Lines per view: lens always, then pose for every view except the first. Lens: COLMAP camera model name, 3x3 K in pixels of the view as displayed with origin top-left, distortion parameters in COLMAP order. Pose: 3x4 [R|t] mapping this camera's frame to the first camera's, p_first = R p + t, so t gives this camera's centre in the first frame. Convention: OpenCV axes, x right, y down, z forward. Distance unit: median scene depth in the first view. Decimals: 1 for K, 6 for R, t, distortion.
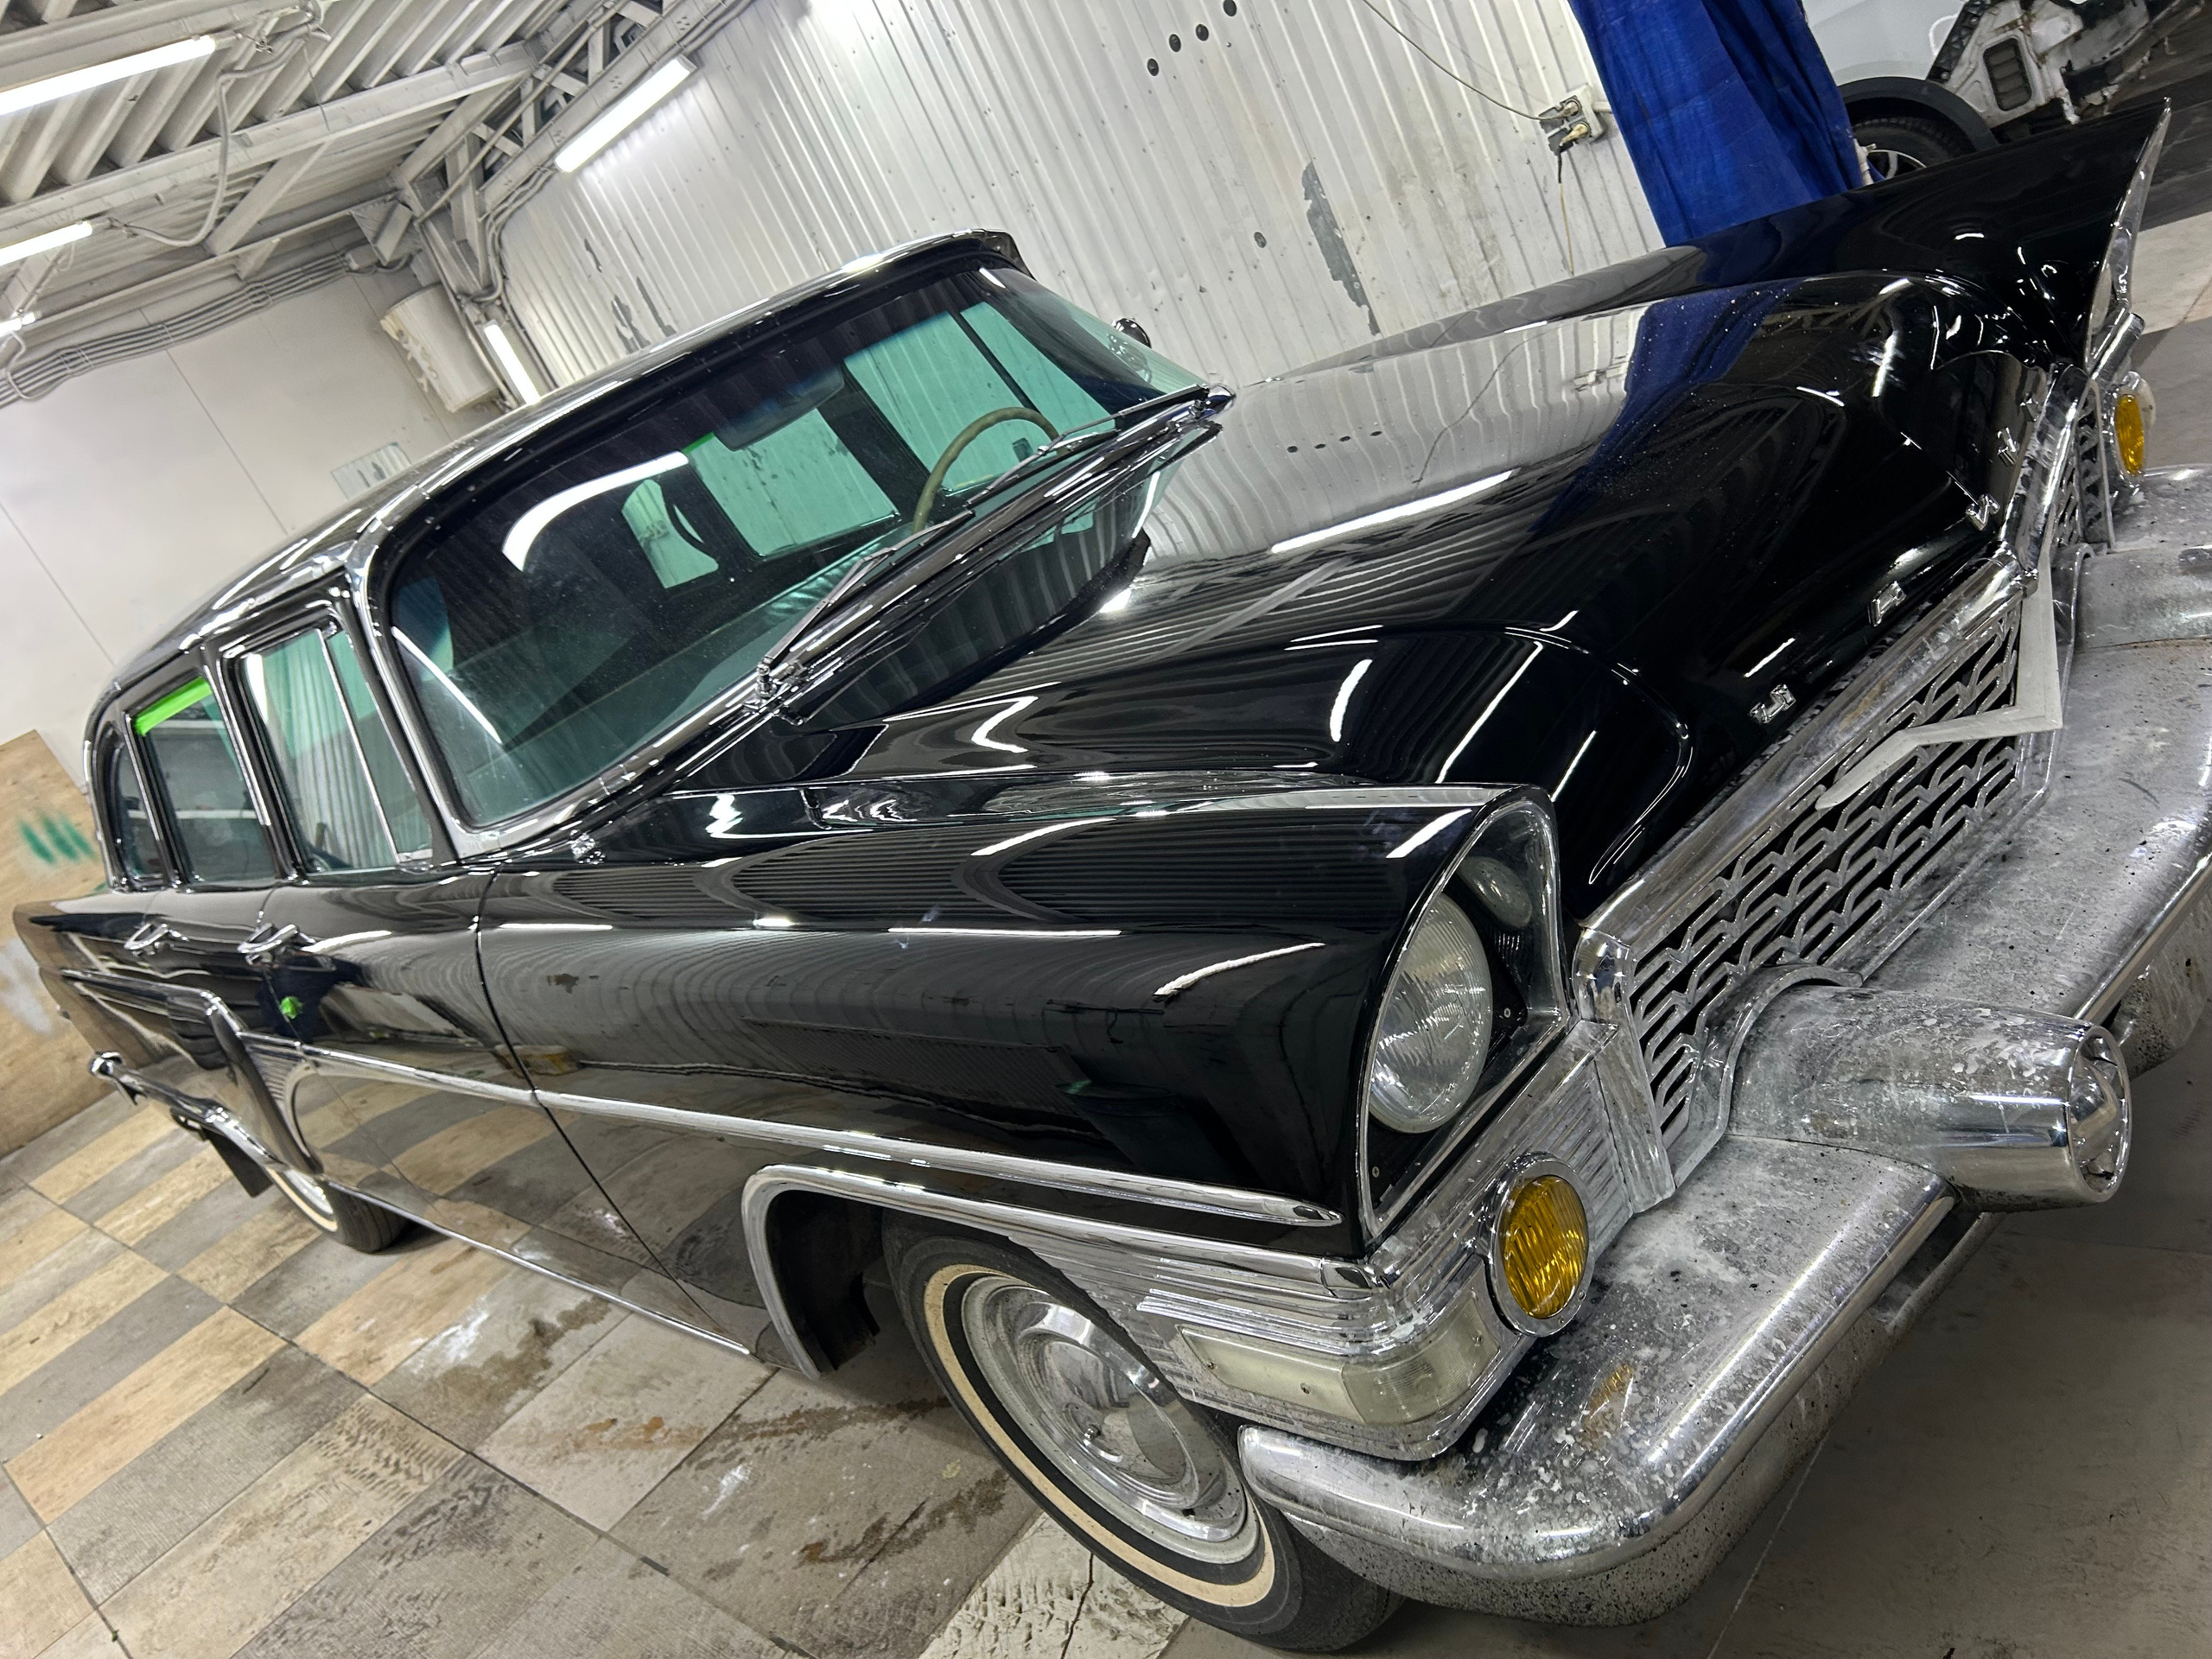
lens RADIAL K [[1675.3, 0, 1105.9], [0, 1675.3, 835.3], [0, 0, 1]] dist [0.037175, -0.039439]
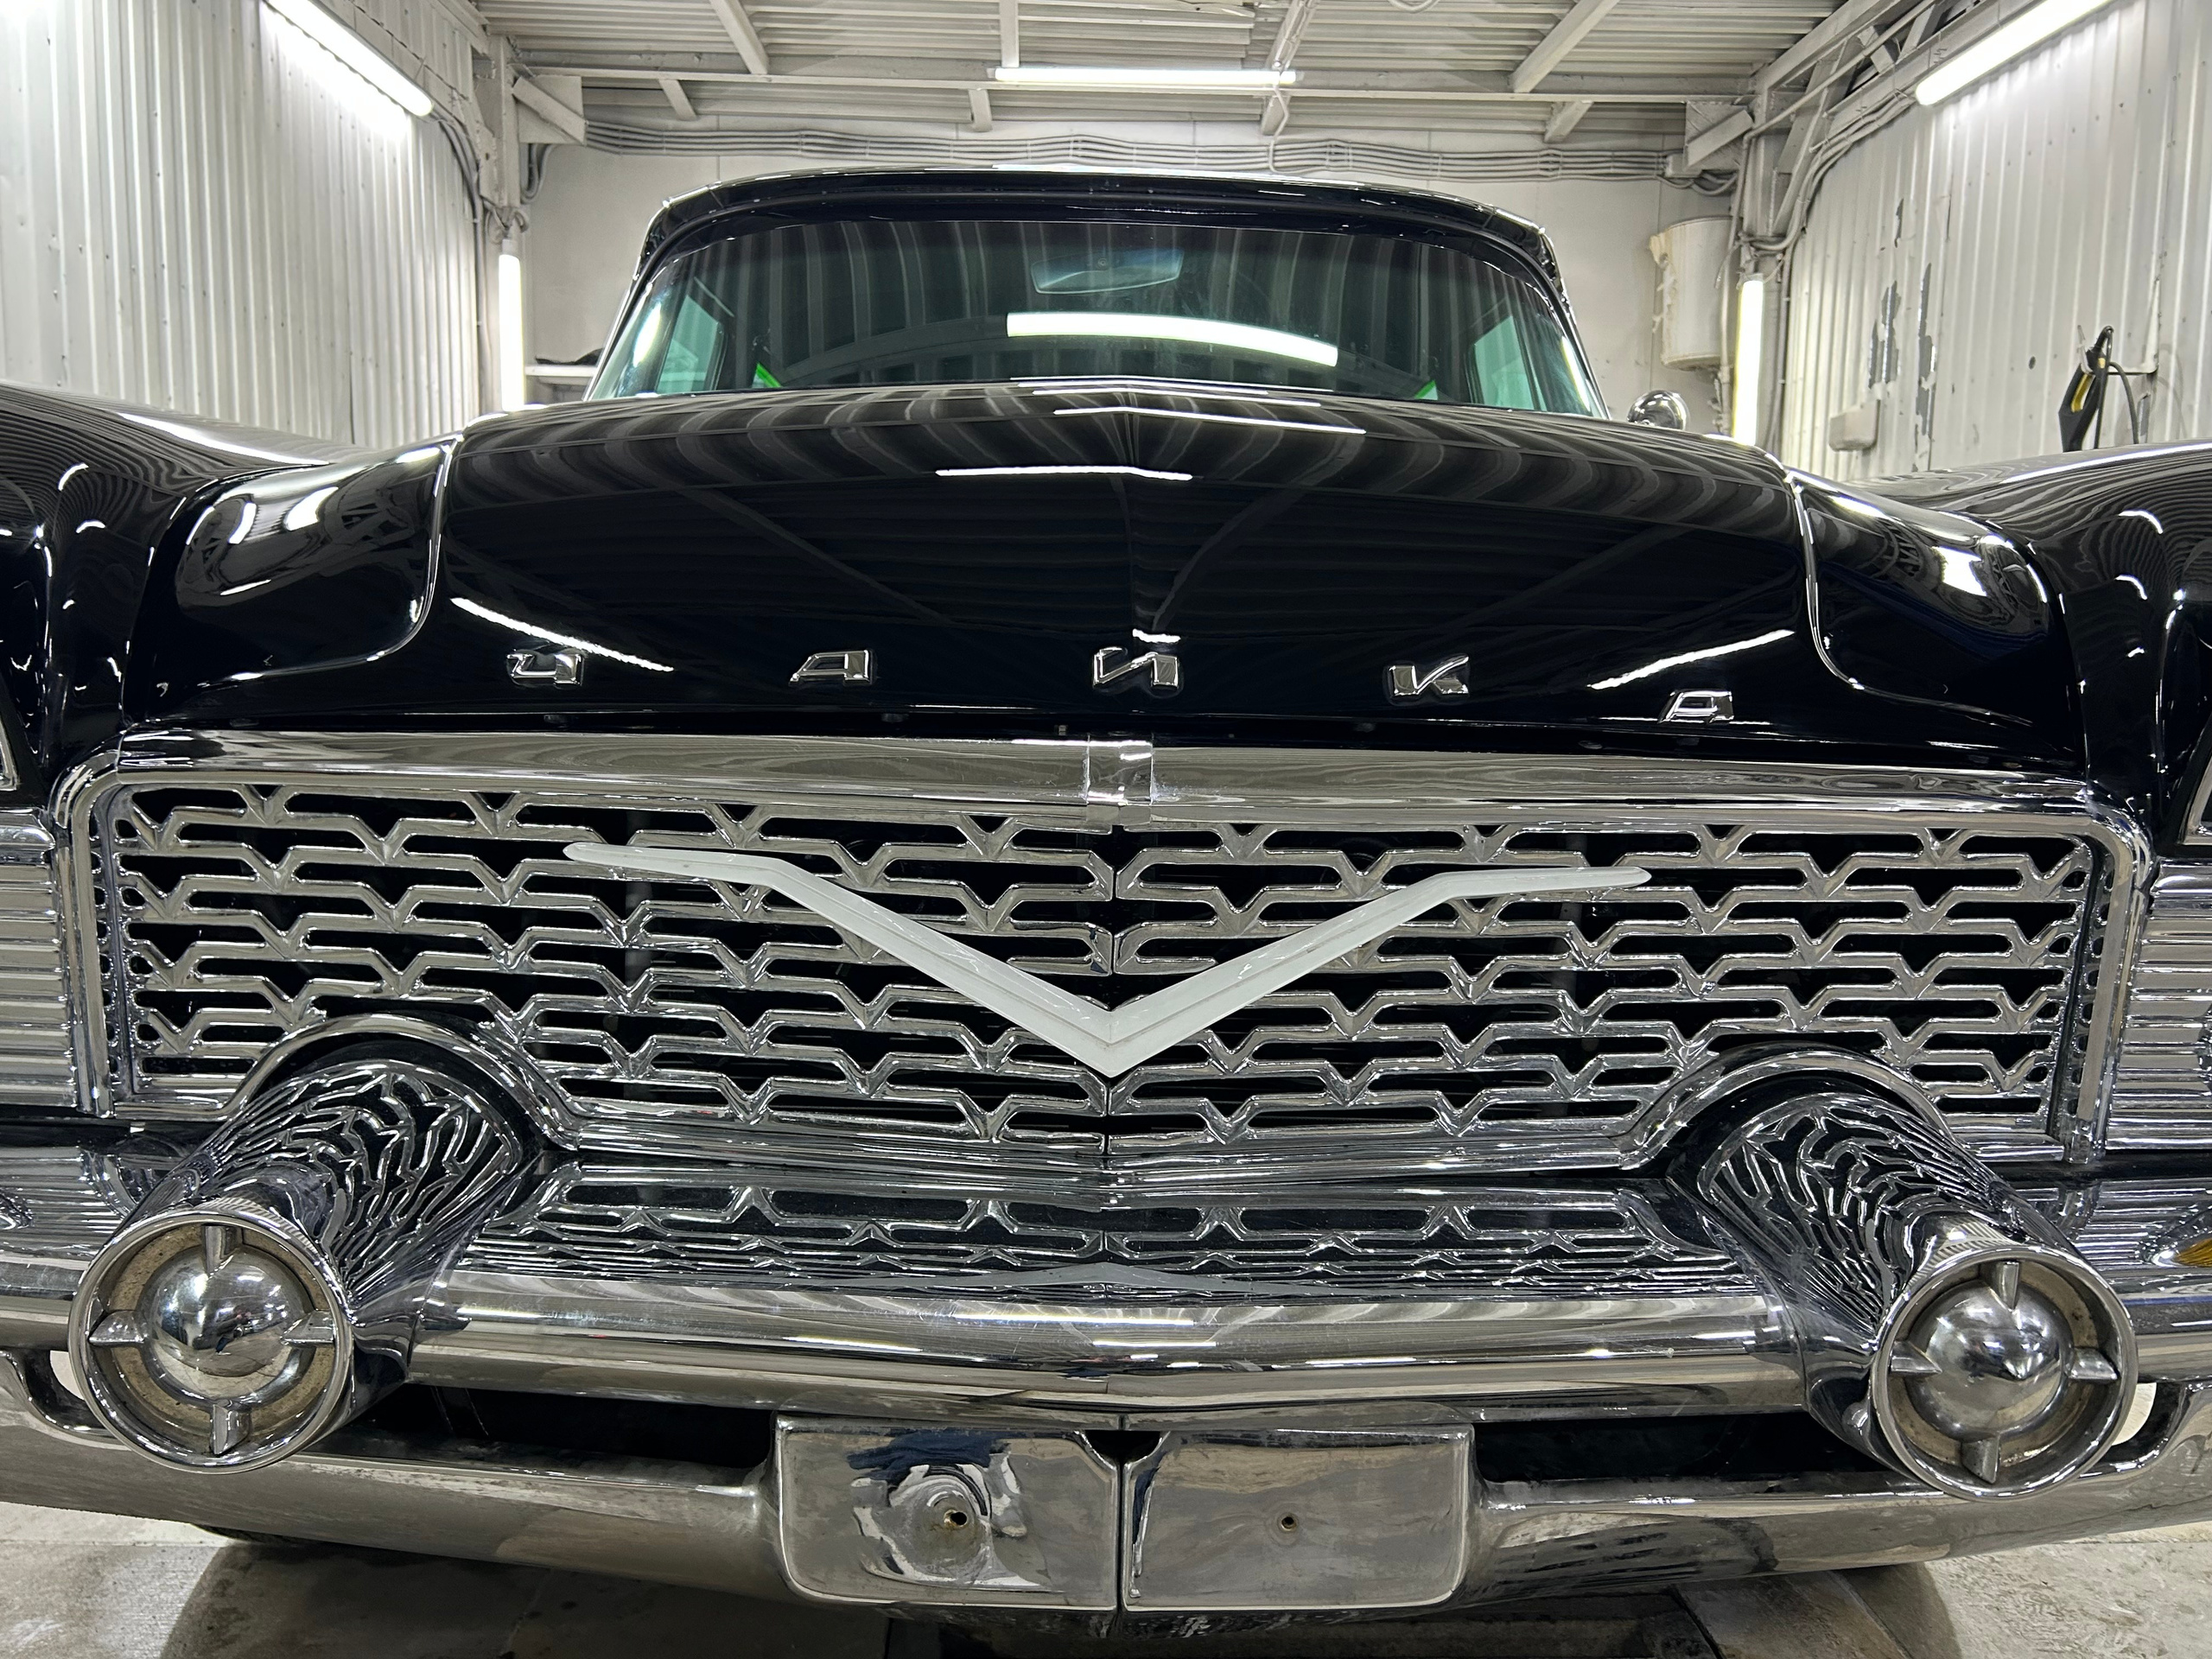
lens RADIAL K [[1764.8, 0, 1116.2], [0, 1764.8, 828.1], [0, 0, 1]] dist [0.017268, -0.005539]
pose [[0.629181, 0.509330, -0.587124, 0.143978], [-0.543491, 0.828303, 0.136130, -0.076202], [0.555651, 0.233446, 0.797969, 0.461460]]
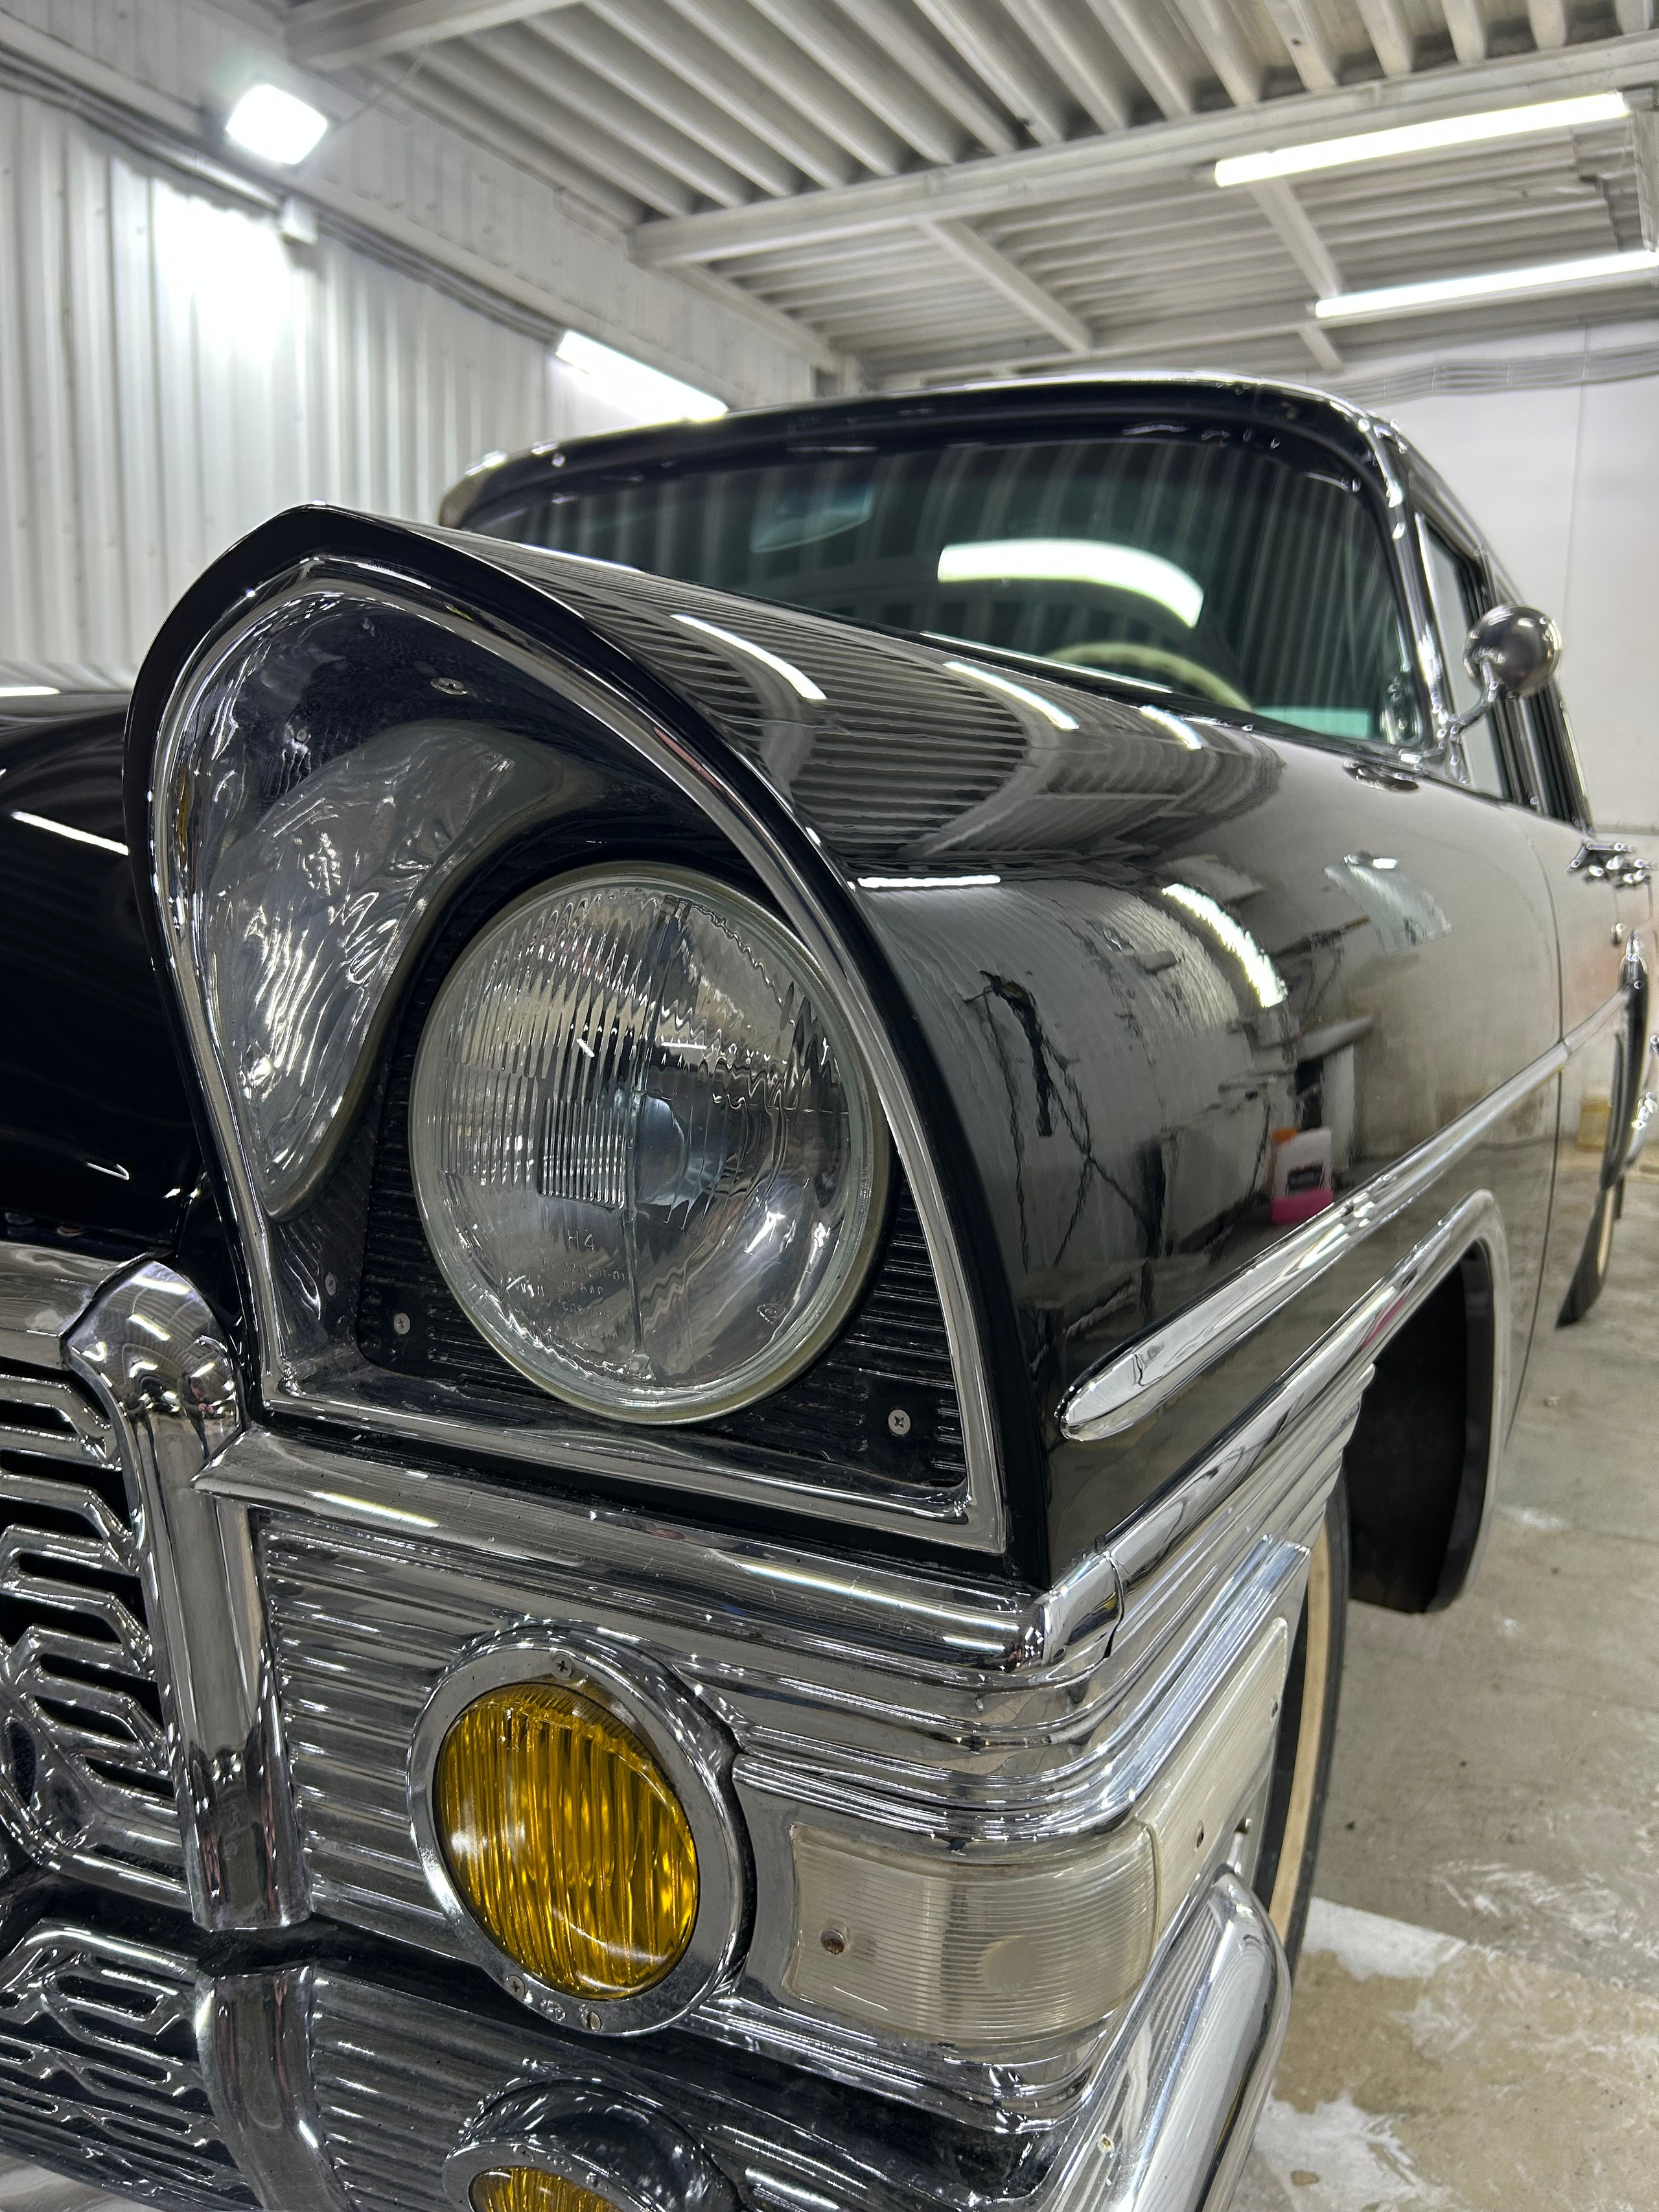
lens RADIAL K [[1675.3, 0, 840.0], [0, 1675.3, 1112.5], [0, 0, 1]] dist [0.037175, -0.039439]
pose [[0.230251, 0.548162, -0.804054, 0.203074], [-0.456348, 0.790592, 0.408303, -0.235080], [0.859495, 0.272916, 0.432187, 0.764016]]
